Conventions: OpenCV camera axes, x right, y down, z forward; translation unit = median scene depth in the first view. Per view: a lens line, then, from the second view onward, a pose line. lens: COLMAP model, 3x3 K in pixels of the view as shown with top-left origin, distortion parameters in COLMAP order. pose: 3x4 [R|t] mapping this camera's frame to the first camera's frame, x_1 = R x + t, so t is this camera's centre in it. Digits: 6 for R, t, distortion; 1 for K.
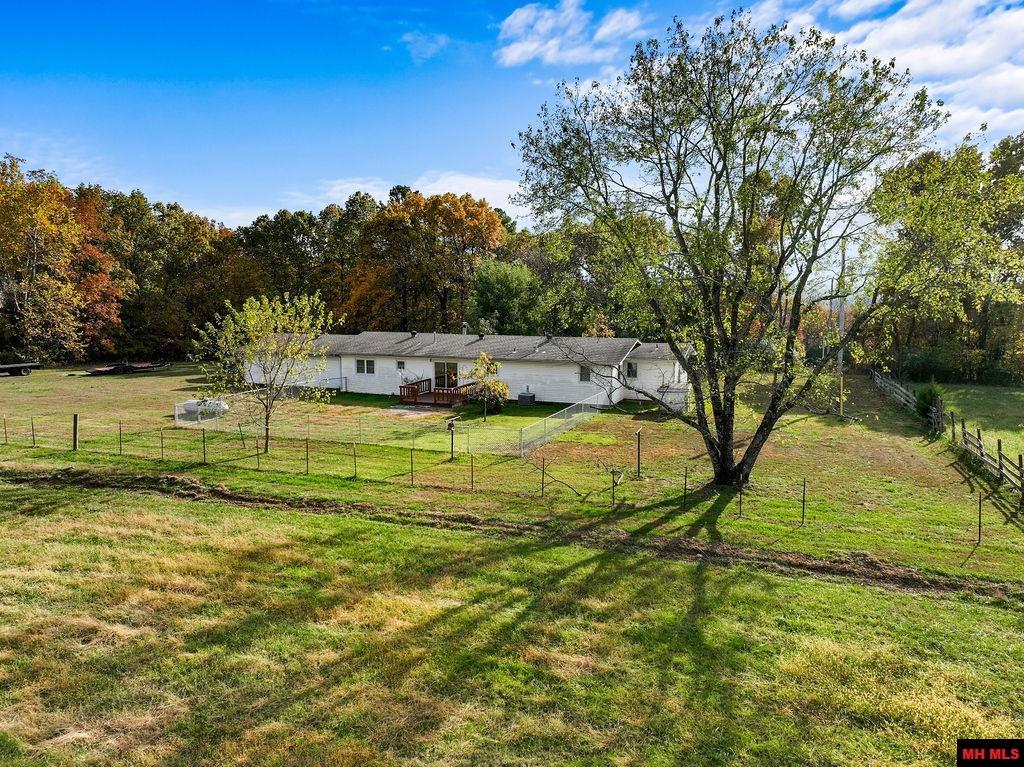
lens RADIAL K [[719.1, 0, 512.0], [0, 719.1, 383.5], [0, 0, 1]] dist [0.003072, 0.006781]
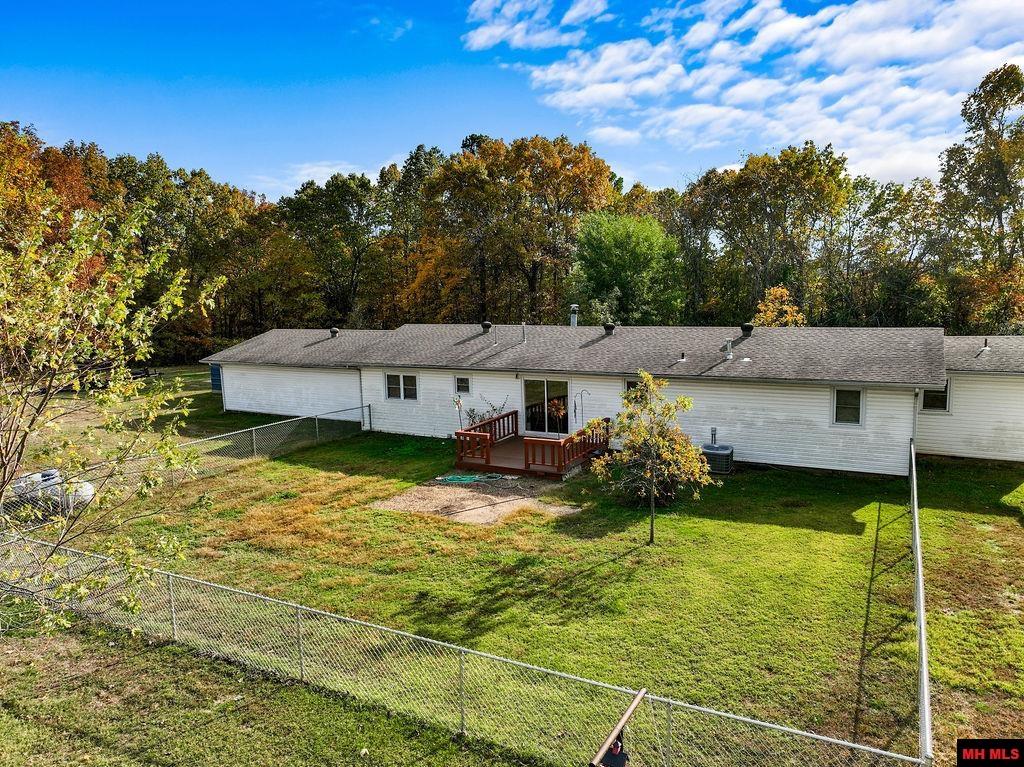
lens RADIAL K [[719.1, 0, 512.0], [0, 719.1, 383.5], [0, 0, 1]] dist [0.003072, 0.006781]
pose [[0.992818, -0.010280, -0.119193, -0.029095], [0.012203, 0.999807, 0.015423, -0.019289], [0.119011, -0.016767, 0.992751, 0.257589]]
